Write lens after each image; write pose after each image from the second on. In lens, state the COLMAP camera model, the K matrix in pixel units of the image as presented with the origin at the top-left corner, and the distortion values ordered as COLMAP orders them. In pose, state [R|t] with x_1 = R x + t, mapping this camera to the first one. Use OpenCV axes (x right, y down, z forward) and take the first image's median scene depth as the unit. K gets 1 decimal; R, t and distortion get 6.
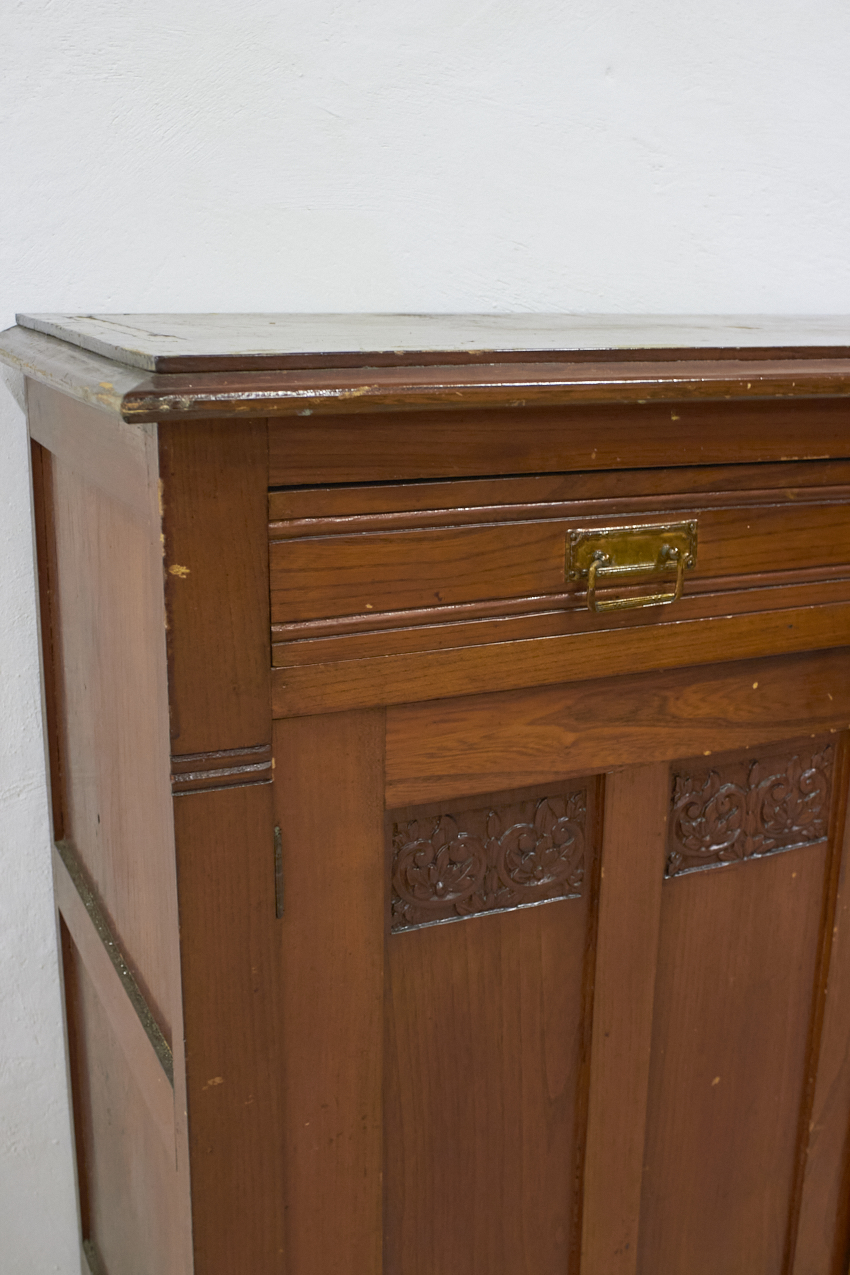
lens RADIAL K [[1372.8, 0, 432.9], [0, 1372.8, 632.1], [0, 0, 1]] dist [-0.071171, 0.000000]
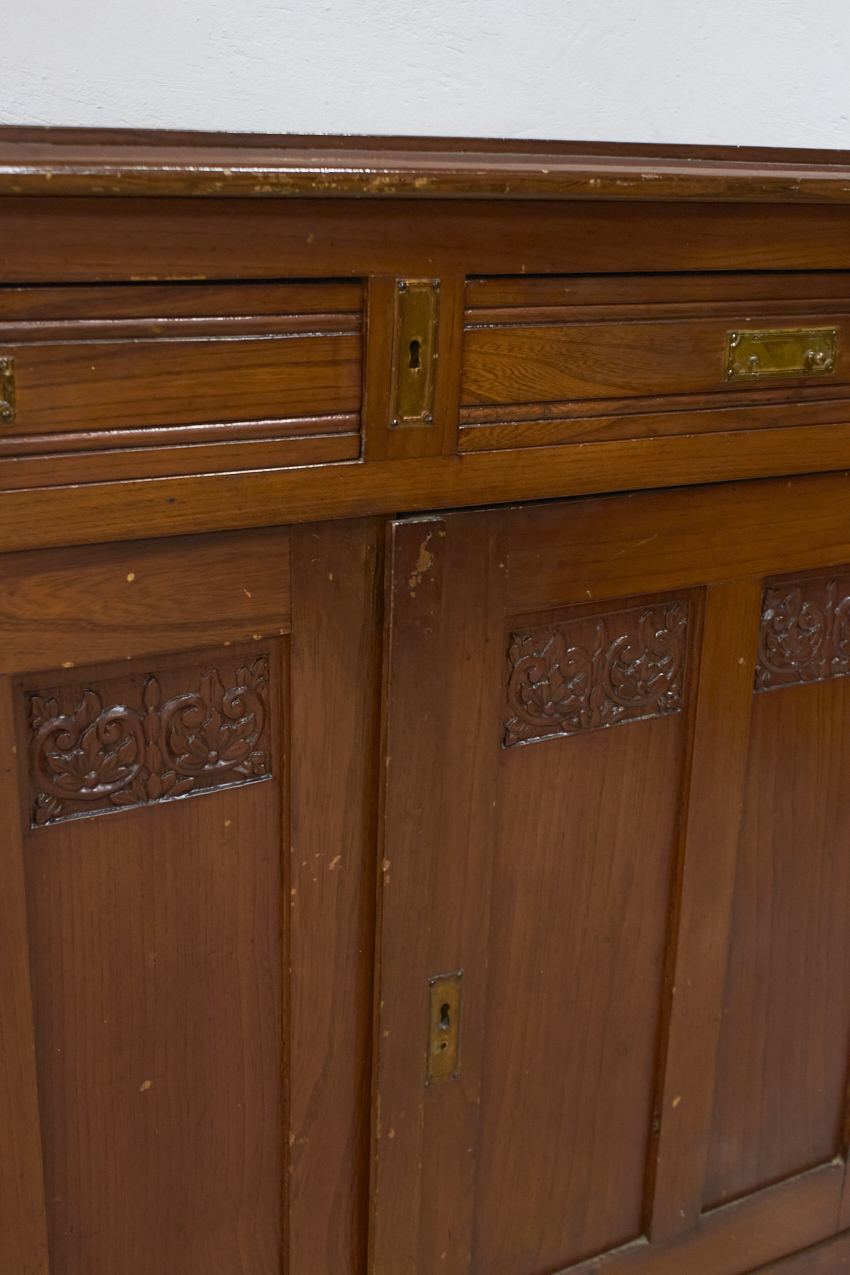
lens RADIAL K [[1604.9, 0, 421.2], [0, 1604.9, 644.8], [0, 0, 1]] dist [-0.058551, 0.000000]
pose [[0.995165, -0.015121, 0.097049, 0.326728], [0.011187, 0.999098, 0.040952, 0.044096], [-0.097581, -0.039668, 0.994437, 0.081983]]
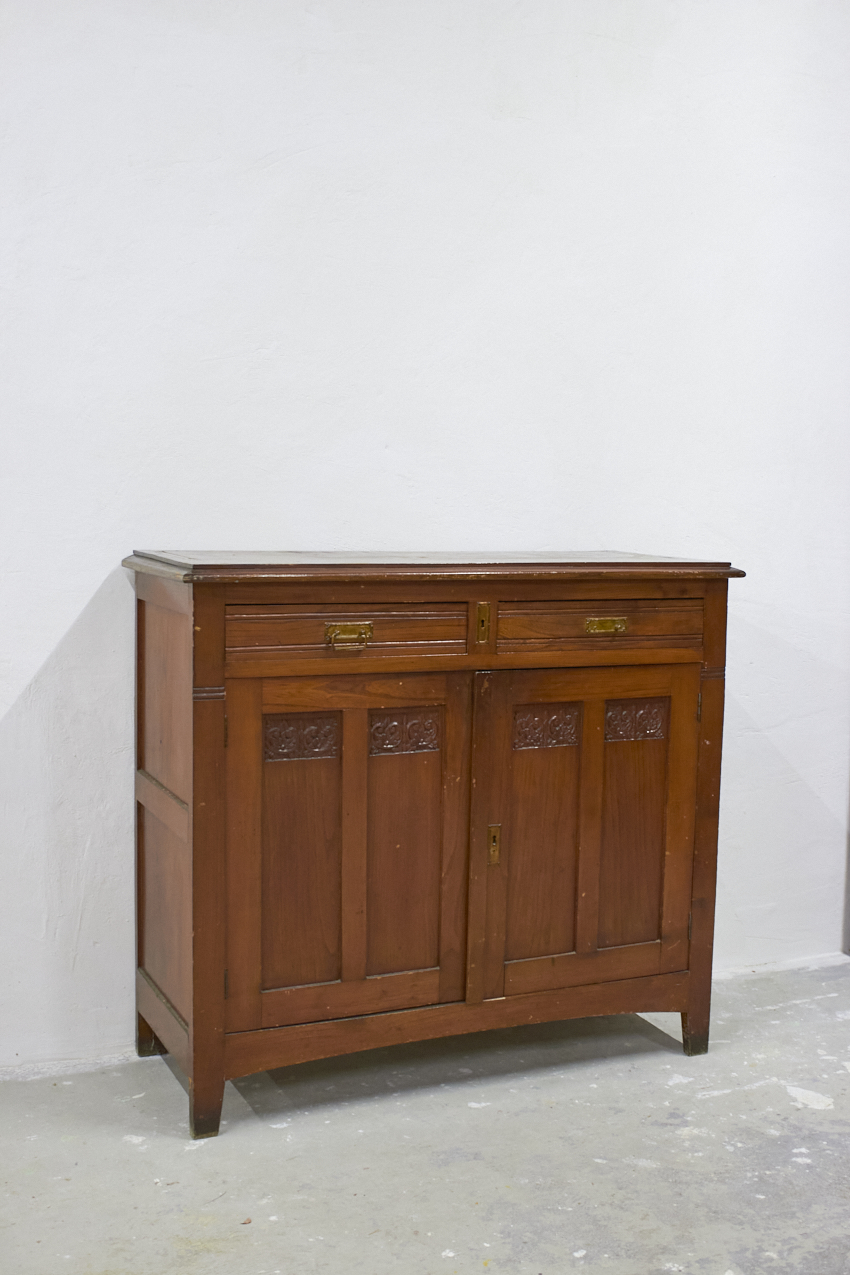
lens RADIAL K [[1475.6, 0, 418.0], [0, 1475.6, 643.5], [0, 0, 1]] dist [-0.077495, 0.000000]
pose [[0.999742, 0.006976, -0.021639, 0.351650], [-0.010355, 0.987031, -0.160196, 0.460552], [0.020241, 0.160378, 0.986848, -2.067422]]
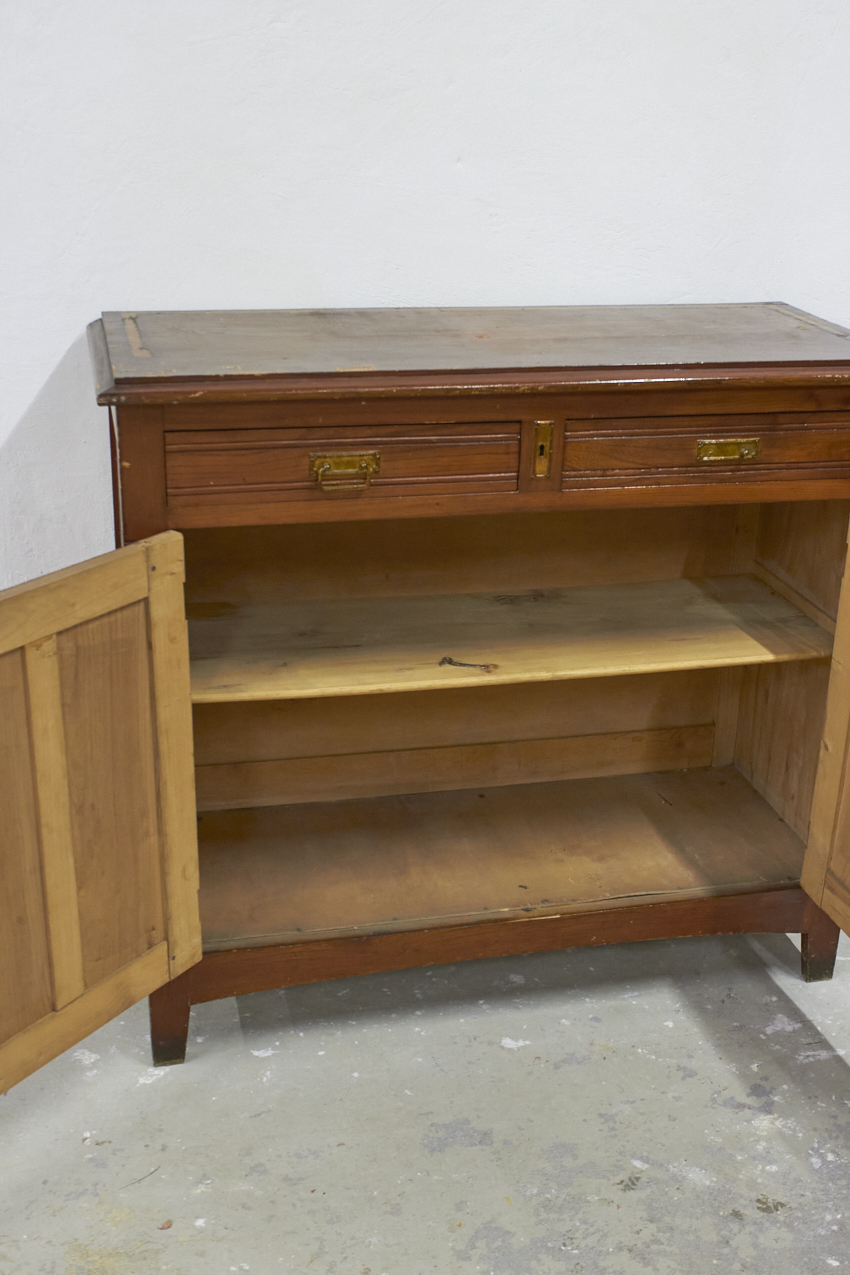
lens RADIAL K [[1508.4, 0, 427.4], [0, 1508.4, 639.4], [0, 0, 1]] dist [-0.056365, 0.000000]
pose [[0.978760, 0.085403, -0.186374, 0.709381], [-0.063628, 0.990751, 0.119850, -0.075206], [0.194886, -0.105446, 0.975141, -1.254710]]
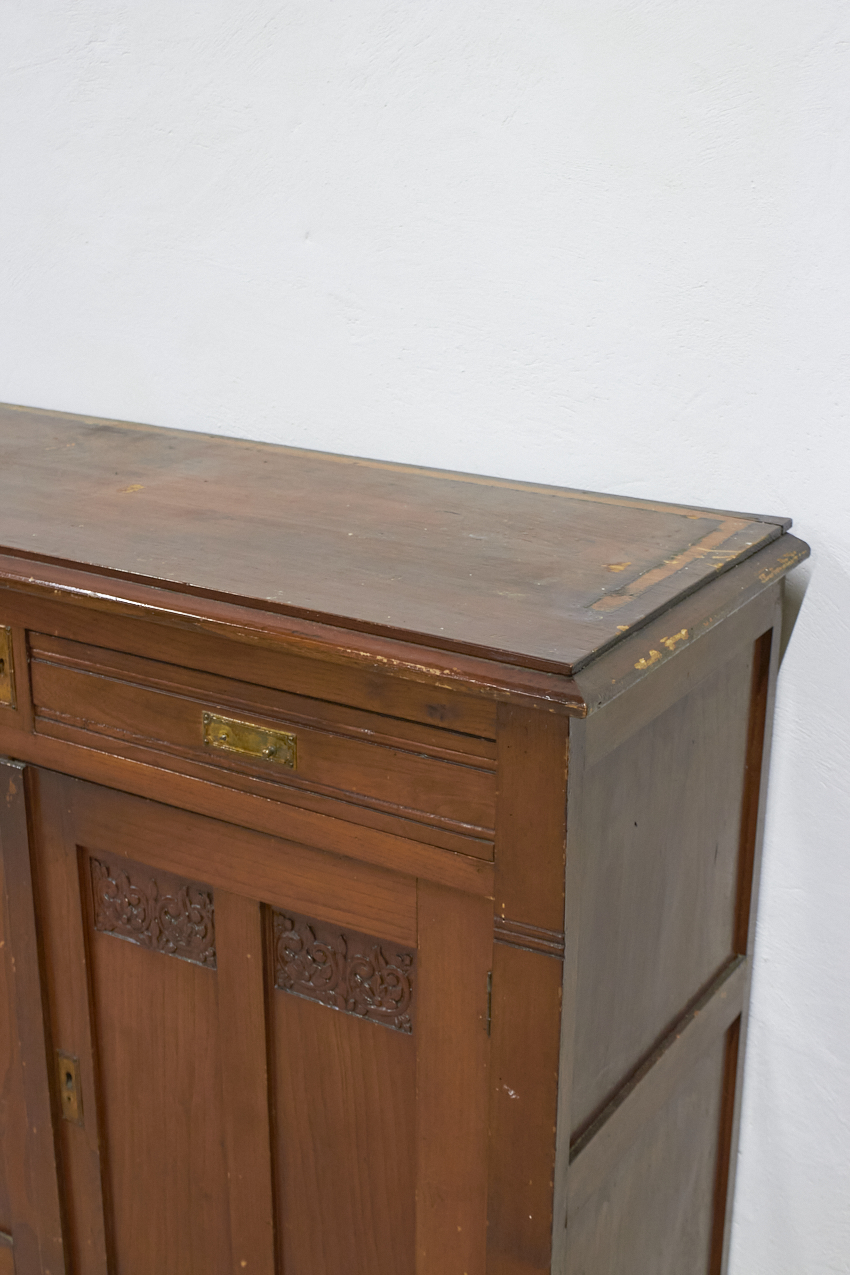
lens RADIAL K [[1649.8, 0, 426.0], [0, 1649.8, 636.9], [0, 0, 1]] dist [-0.030832, 0.000000]
pose [[0.551461, 0.266432, -0.790509, 1.993244], [-0.221961, 0.960329, 0.168827, -0.508586], [0.804130, 0.082361, 0.588721, 0.438778]]
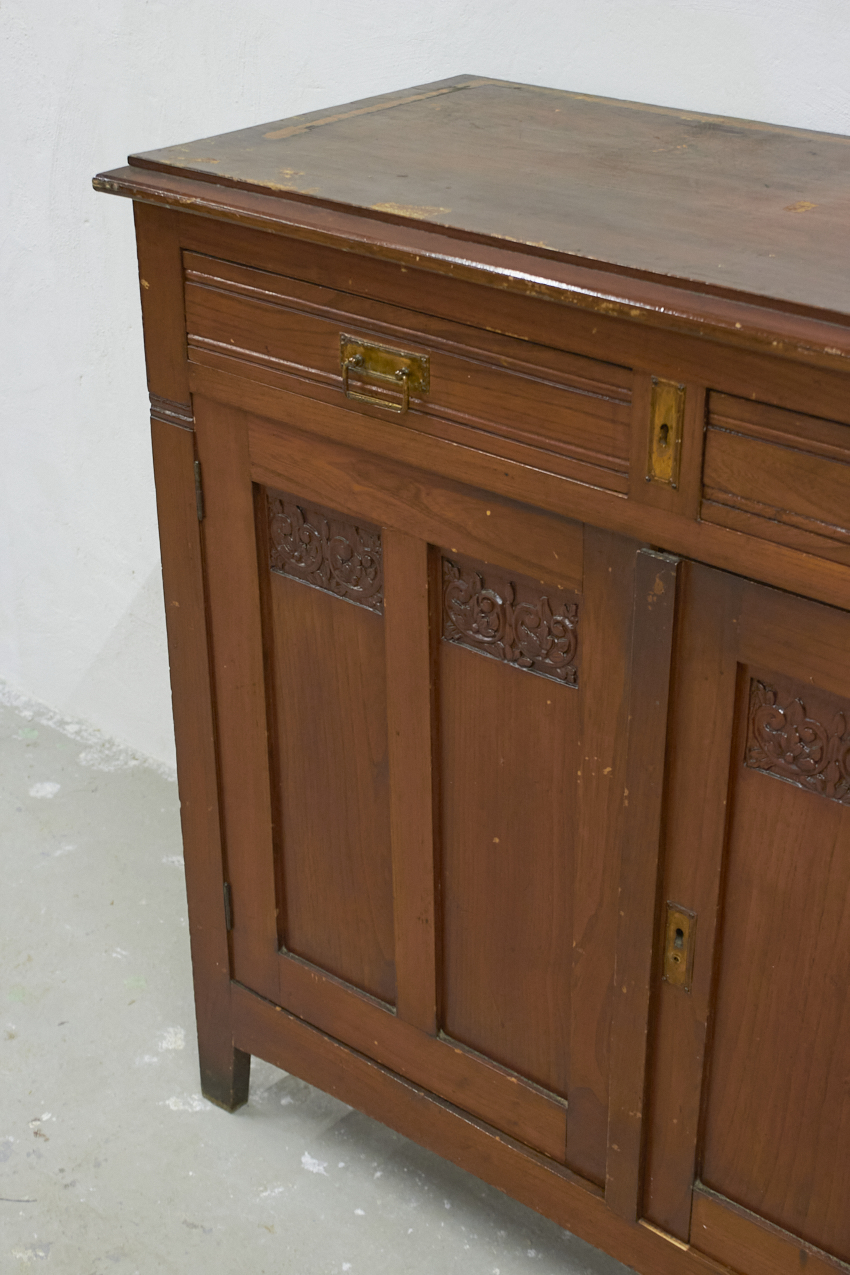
lens RADIAL K [[1820.5, 0, 426.1], [0, 1820.5, 637.4], [0, 0, 1]] dist [-0.035835, 0.000000]
pose [[0.409063, 0.409064, -0.815680, 1.611149], [-0.230765, 0.911208, 0.341243, -0.404471], [0.882845, 0.048641, 0.467139, 0.238200]]
